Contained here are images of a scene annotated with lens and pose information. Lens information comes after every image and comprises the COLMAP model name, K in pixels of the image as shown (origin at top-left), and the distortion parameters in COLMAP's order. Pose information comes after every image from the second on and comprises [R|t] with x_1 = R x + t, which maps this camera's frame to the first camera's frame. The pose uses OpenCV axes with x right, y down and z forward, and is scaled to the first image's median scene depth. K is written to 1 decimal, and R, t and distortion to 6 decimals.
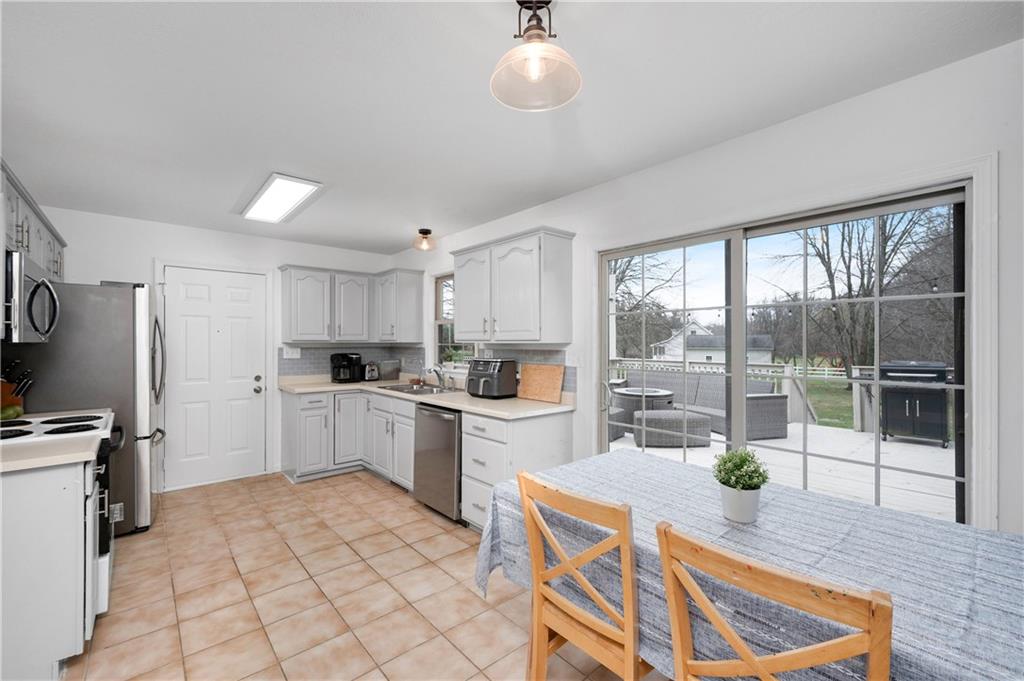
lens RADIAL K [[423.2, 0, 510.0], [0, 423.2, 341.4], [0, 0, 1]] dist [-0.001324, -0.000721]
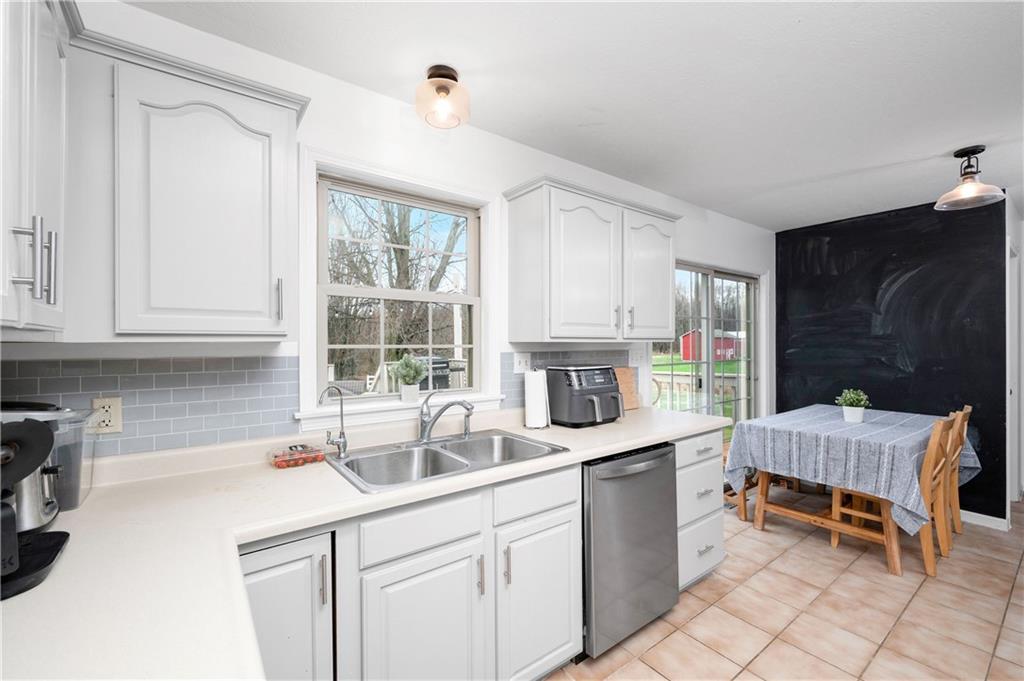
lens RADIAL K [[431.4, 0, 516.3], [0, 431.4, 341.2], [0, 0, 1]] dist [-0.000145, -0.000126]
pose [[0.070590, 0.001294, 0.997505, -0.647047], [-0.000312, 0.999999, -0.001275, 0.002787], [-0.997505, -0.000221, 0.070590, 0.932795]]
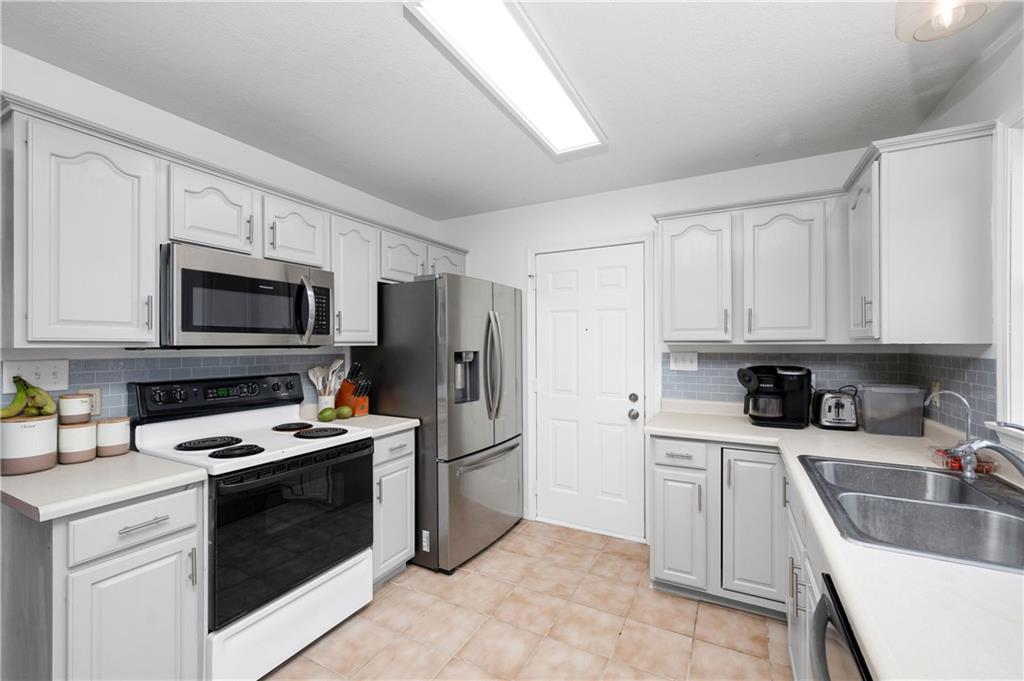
lens RADIAL K [[418.0, 0, 515.9], [0, 418.0, 344.5], [0, 0, 1]] dist [0.000002, 0.000009]
pose [[0.358768, -0.005060, -0.933413, -0.042810], [0.004996, 0.999981, -0.003501, 0.003406], [0.933413, -0.003408, 0.358787, 0.646028]]
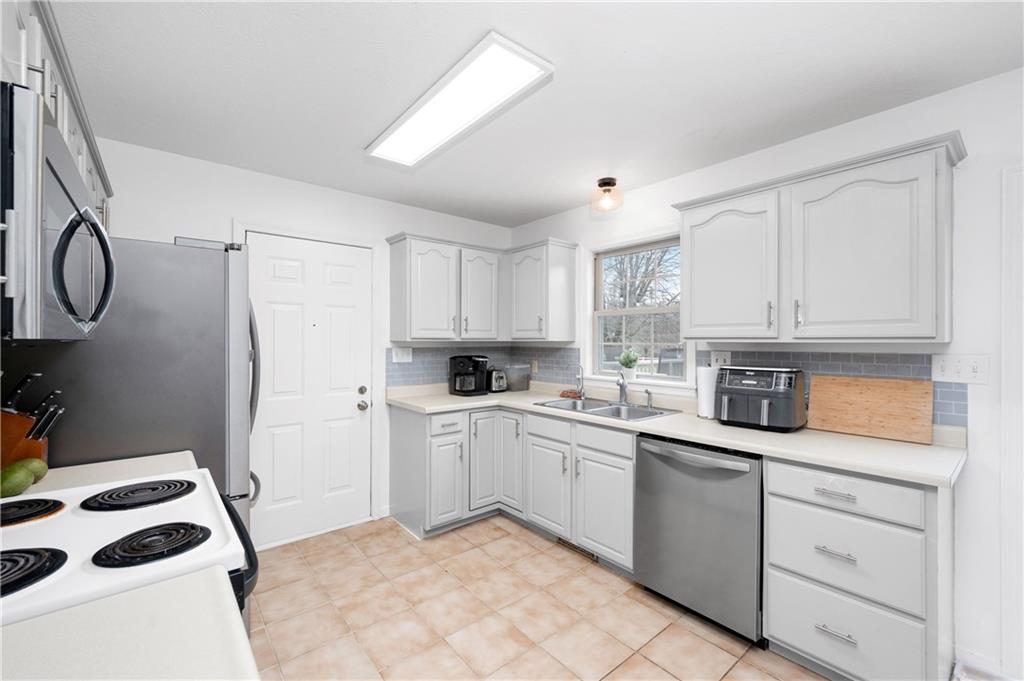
lens RADIAL K [[421.8, 0, 512.0], [0, 421.8, 340.5], [0, 0, 1]] dist [-0.000576, 0.000239]
pose [[0.999561, 0.000442, -0.029636, -0.350314], [-0.000398, 0.999999, 0.001500, 0.000407], [0.029637, -0.001487, 0.999560, 0.309594]]
